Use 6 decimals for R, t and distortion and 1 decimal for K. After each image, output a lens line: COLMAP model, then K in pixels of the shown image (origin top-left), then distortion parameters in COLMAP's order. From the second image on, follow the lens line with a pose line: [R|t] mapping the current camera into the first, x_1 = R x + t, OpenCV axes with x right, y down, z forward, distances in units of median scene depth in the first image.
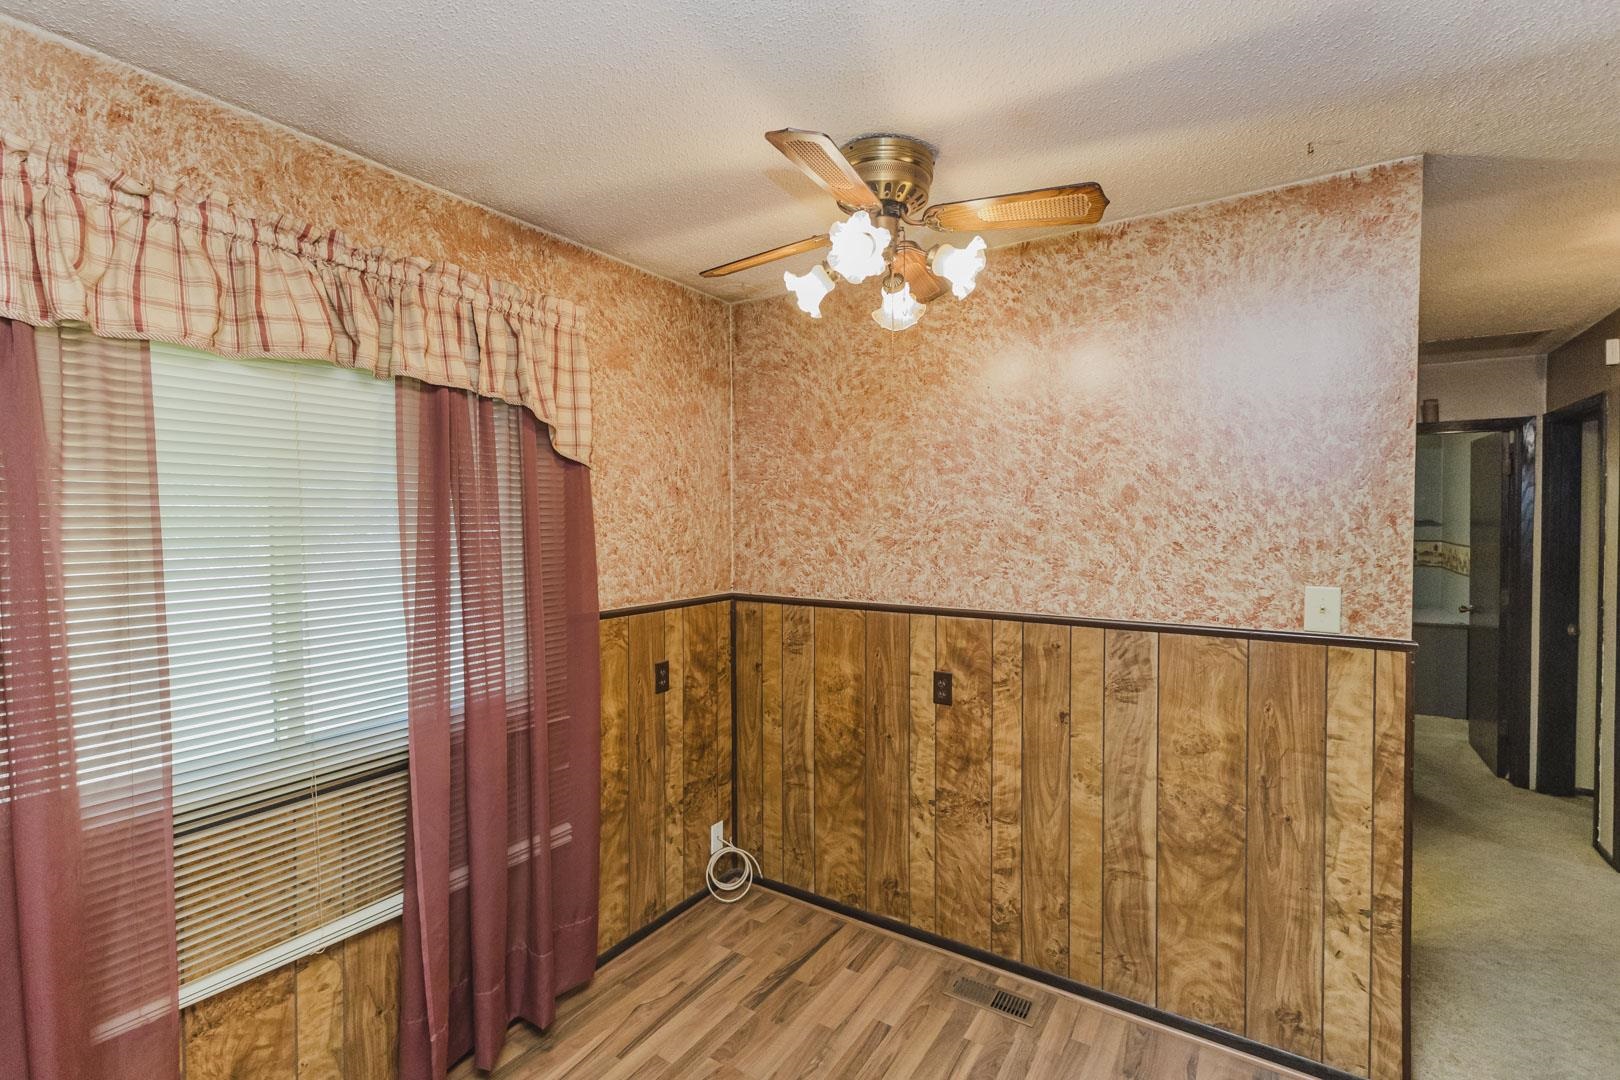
lens RADIAL K [[694.7, 0, 813.4], [0, 694.7, 532.6], [0, 0, 1]] dist [-0.000163, -0.002959]
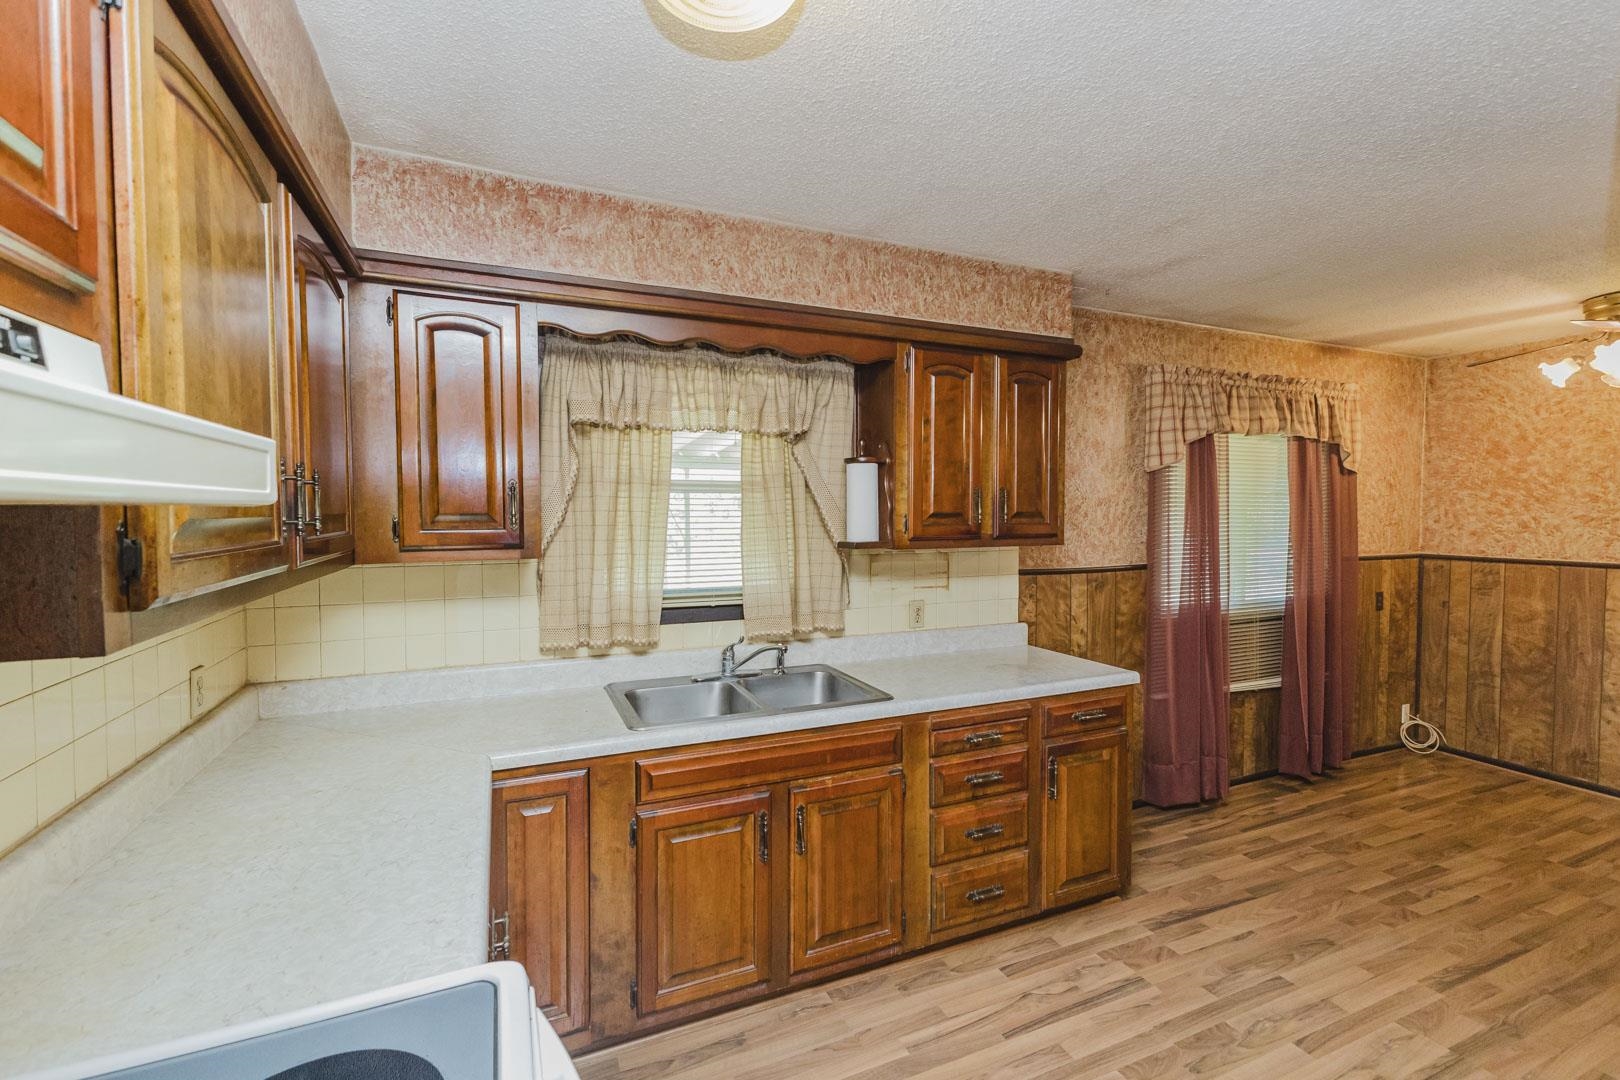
lens RADIAL K [[694.7, 0, 801.2], [0, 694.7, 531.6], [0, 0, 1]] dist [-0.000163, -0.002959]
pose [[0.825093, 0.021820, -0.564575, -0.406479], [-0.014477, 0.999742, 0.017482, 0.036278], [0.564811, -0.006251, 0.825197, -1.056363]]
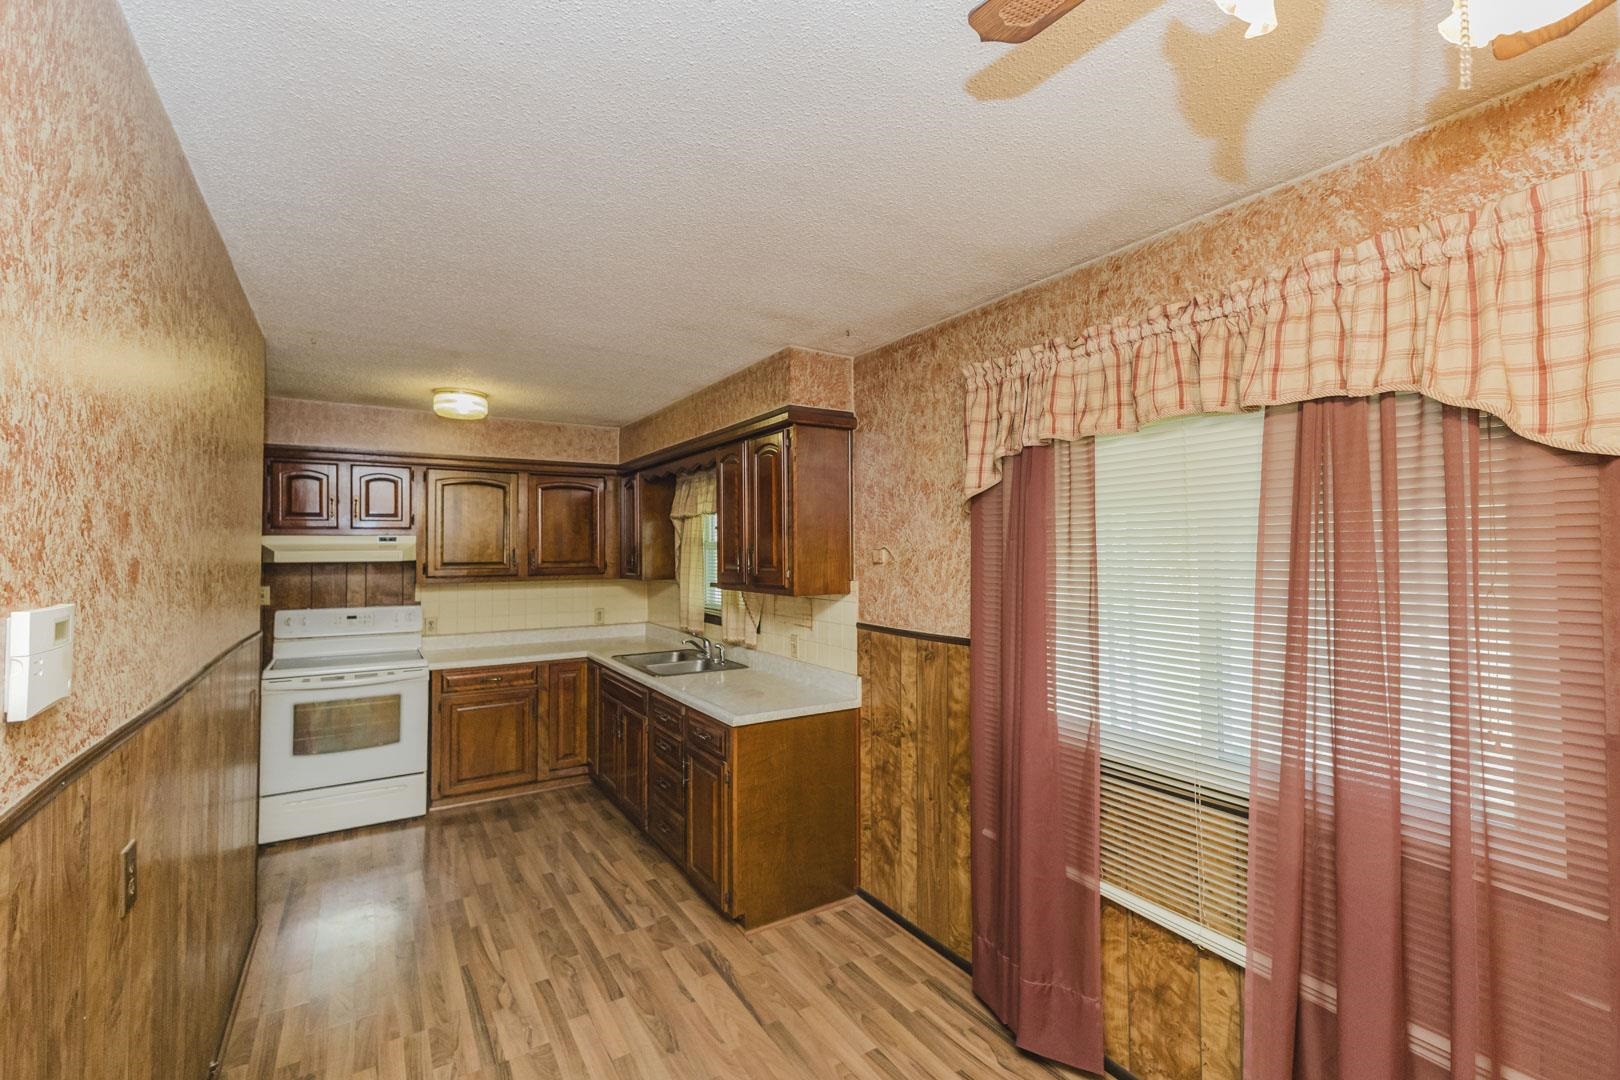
lens RADIAL K [[694.7, 0, 816.3], [0, 694.7, 531.2], [0, 0, 1]] dist [-0.000163, -0.002959]
pose [[-0.416005, -0.019209, -0.909159, 0.334397], [-0.012511, 0.999803, -0.015399, -0.019242], [0.909276, 0.004969, -0.416164, 0.541298]]
